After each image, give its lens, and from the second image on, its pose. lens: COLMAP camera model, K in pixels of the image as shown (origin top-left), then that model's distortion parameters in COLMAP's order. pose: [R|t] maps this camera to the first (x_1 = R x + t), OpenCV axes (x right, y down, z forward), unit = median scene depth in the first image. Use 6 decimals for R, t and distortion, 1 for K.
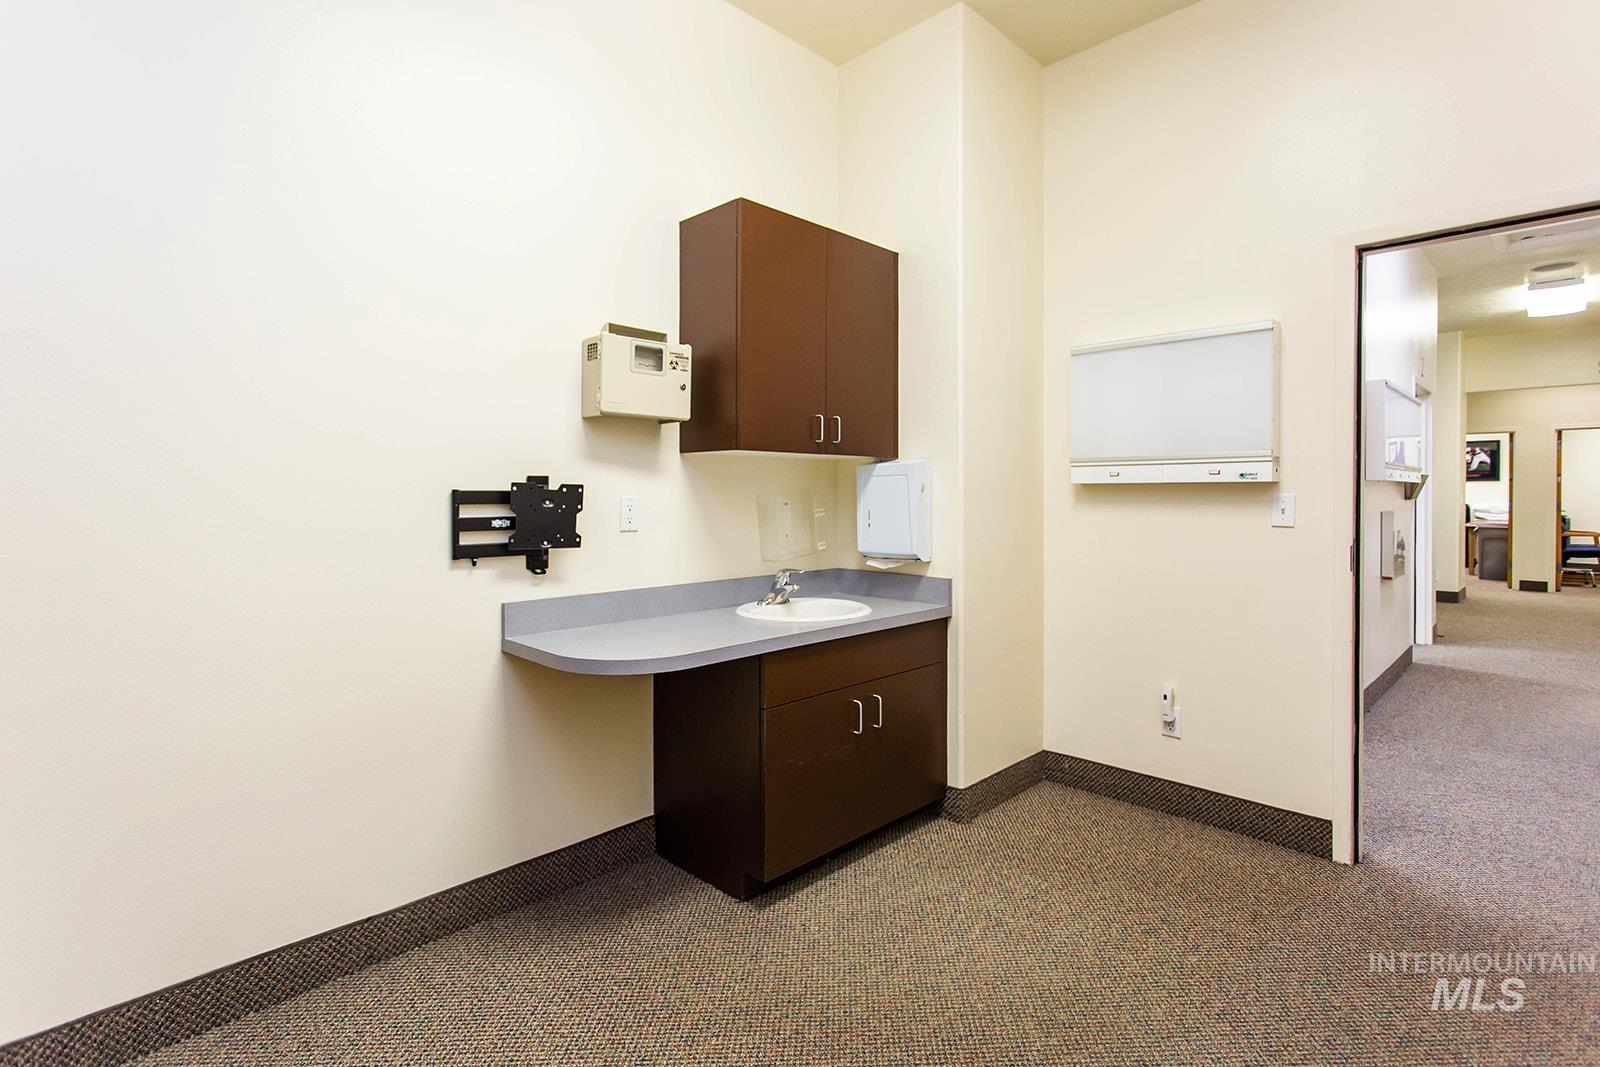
lens RADIAL K [[776.6, 0, 812.3], [0, 776.6, 501.8], [0, 0, 1]] dist [0.006739, 0.000323]
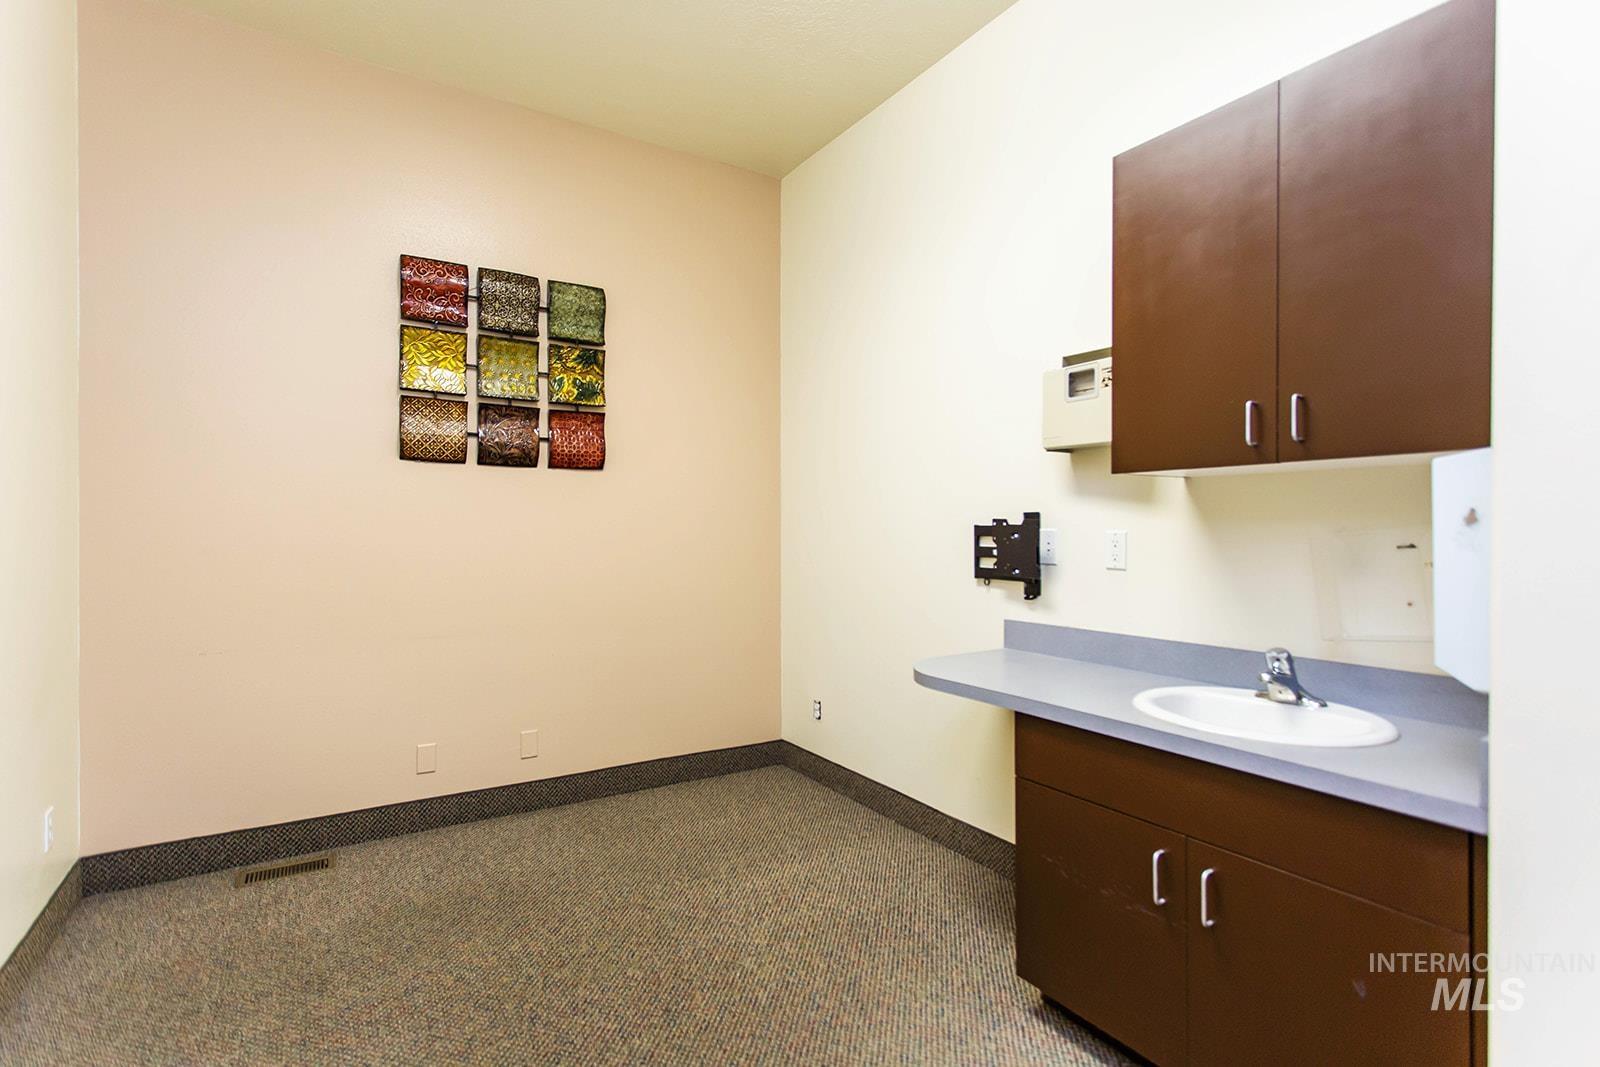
lens RADIAL K [[776.6, 0, 800.8], [0, 776.6, 528.4], [0, 0, 1]] dist [0.006739, 0.000323]
pose [[-0.218842, 0.002743, -0.975756, 0.859792], [-0.008273, 0.999955, 0.004666, -0.013049], [0.975725, 0.009094, -0.218810, 0.964015]]
